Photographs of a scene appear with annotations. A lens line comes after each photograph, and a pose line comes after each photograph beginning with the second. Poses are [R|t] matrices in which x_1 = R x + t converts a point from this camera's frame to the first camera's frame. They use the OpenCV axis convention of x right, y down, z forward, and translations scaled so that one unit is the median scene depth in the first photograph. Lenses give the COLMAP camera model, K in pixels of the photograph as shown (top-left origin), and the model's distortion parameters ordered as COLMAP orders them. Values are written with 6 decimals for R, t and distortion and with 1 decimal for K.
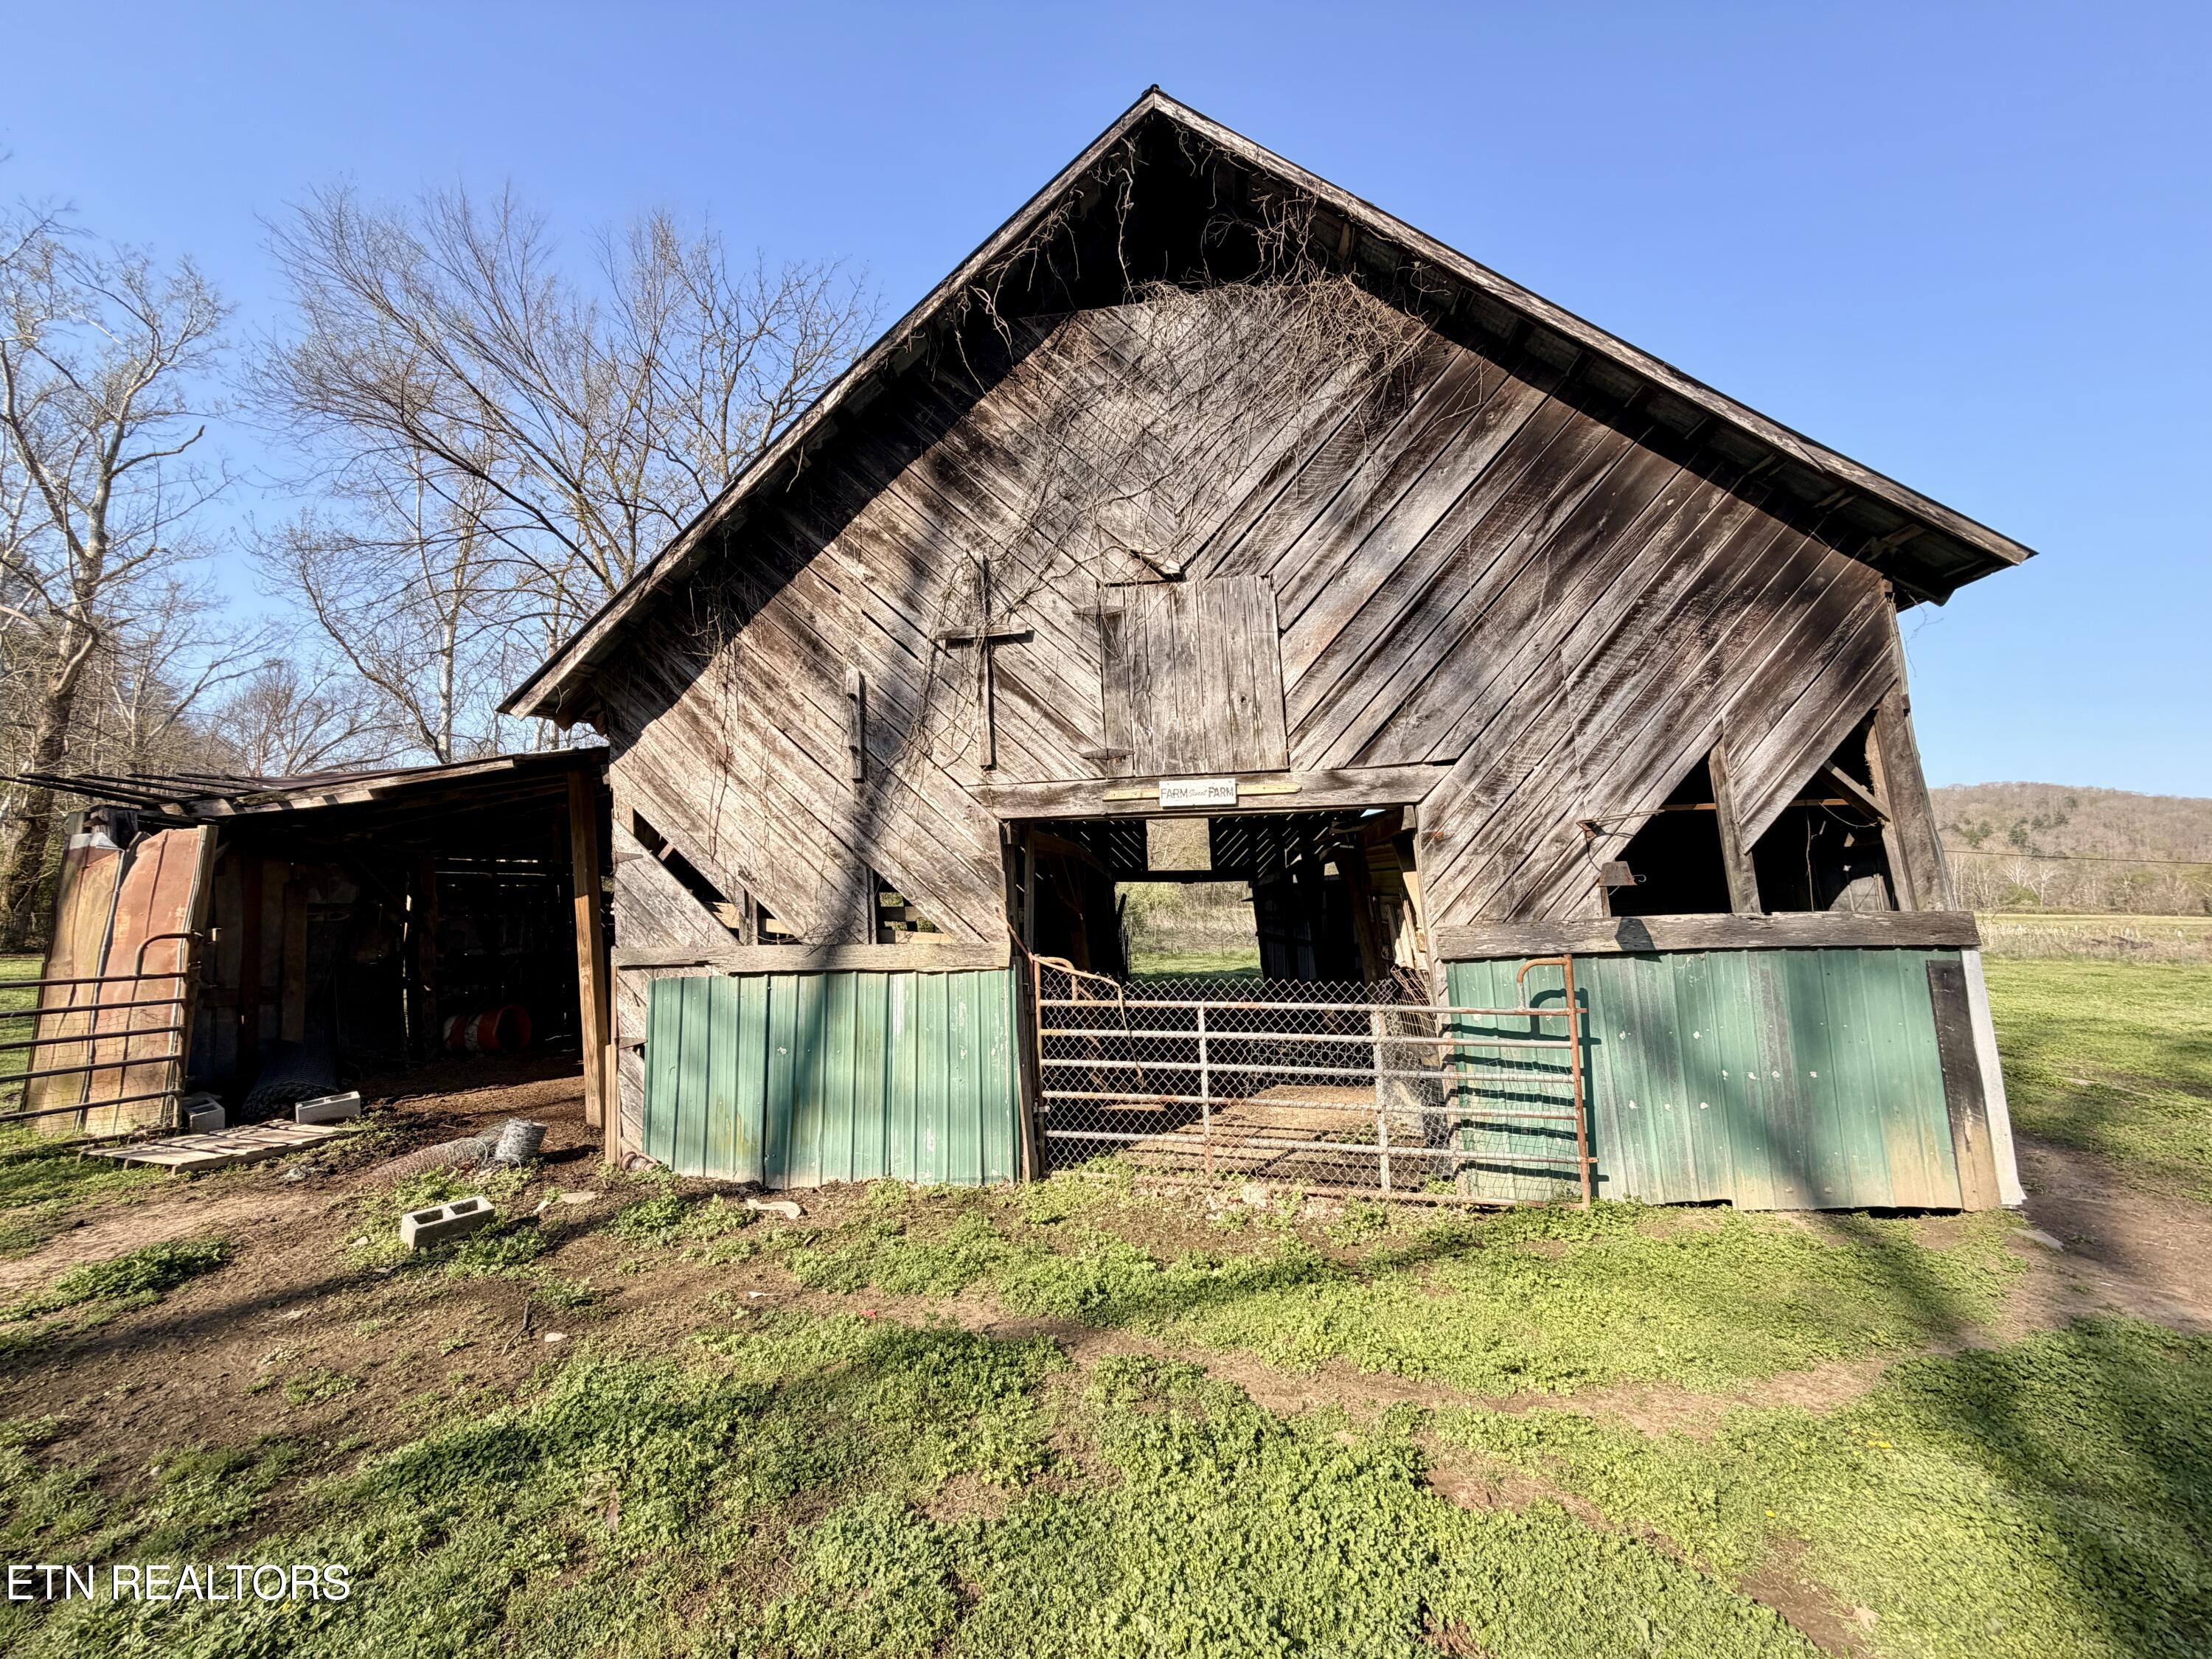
lens RADIAL K [[870.1, 0, 1106.0], [0, 870.1, 829.5], [0, 0, 1]] dist [-0.002332, -0.000336]
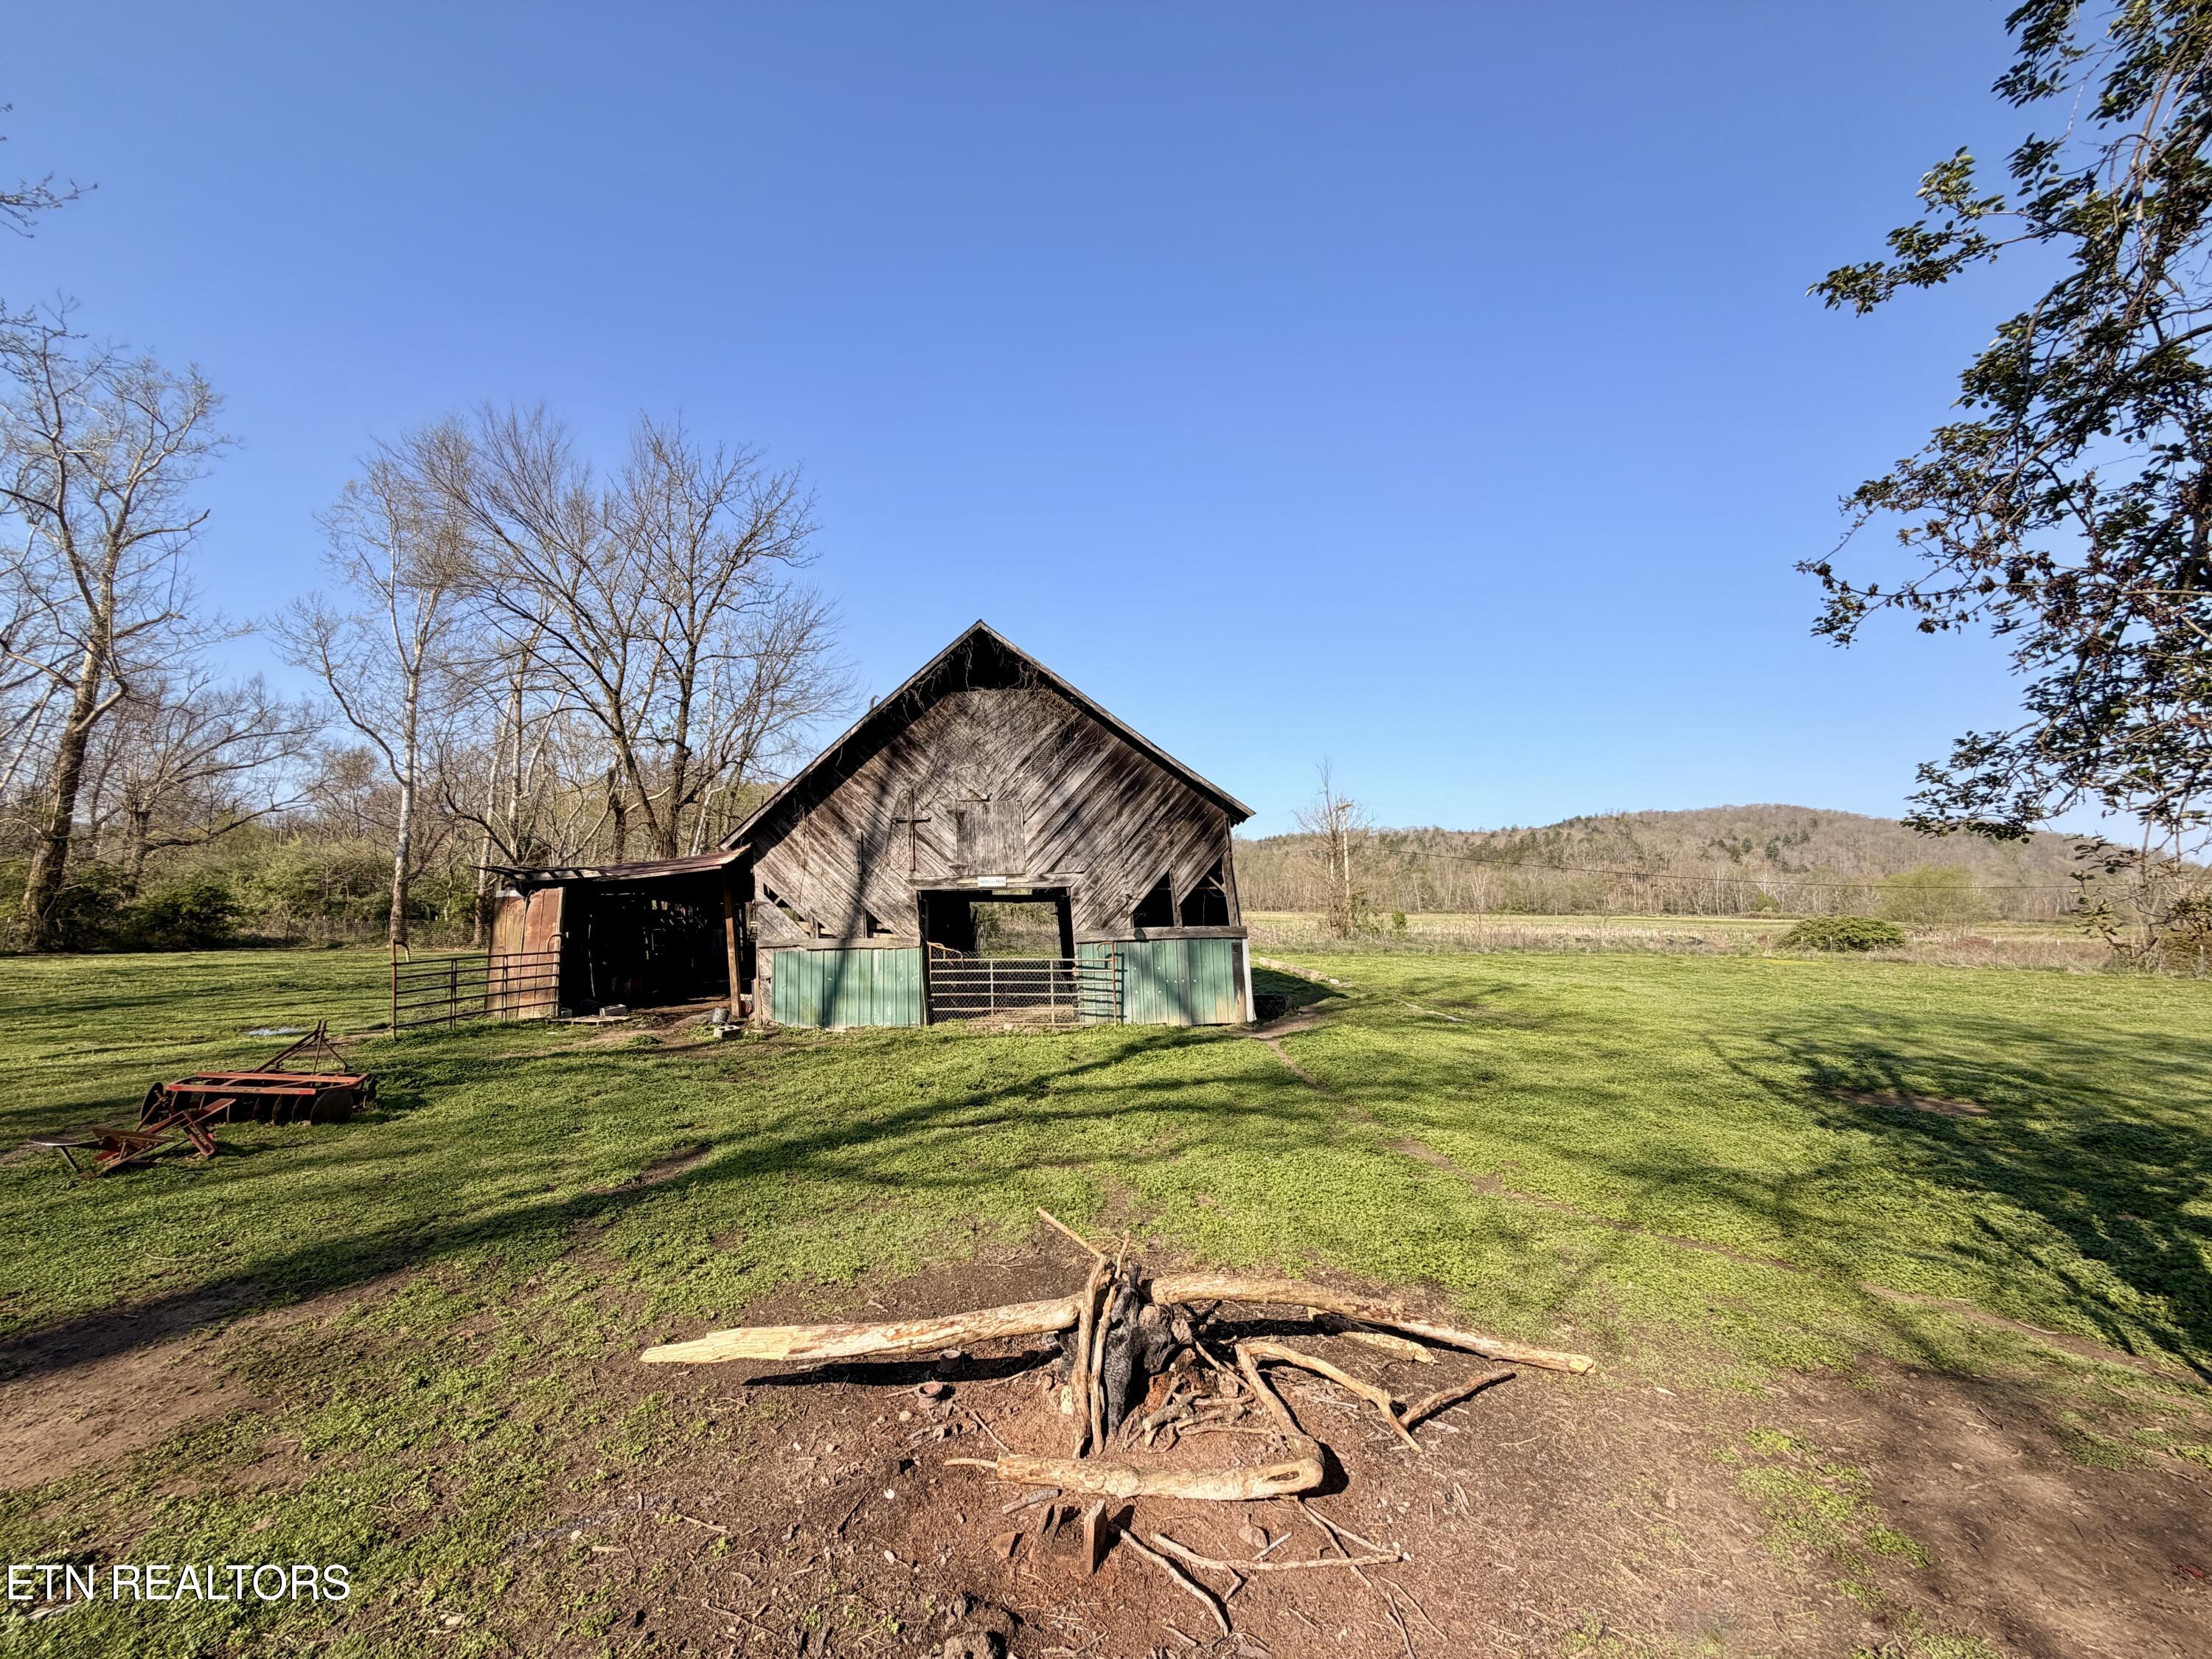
lens RADIAL K [[870.1, 0, 1106.0], [0, 870.1, 829.5], [0, 0, 1]] dist [-0.002332, -0.000336]
pose [[0.989263, 0.016555, 0.145208, 0.059010], [-0.016087, 0.999861, -0.004399, -0.192734], [-0.145261, 0.002016, 0.989391, -1.682048]]
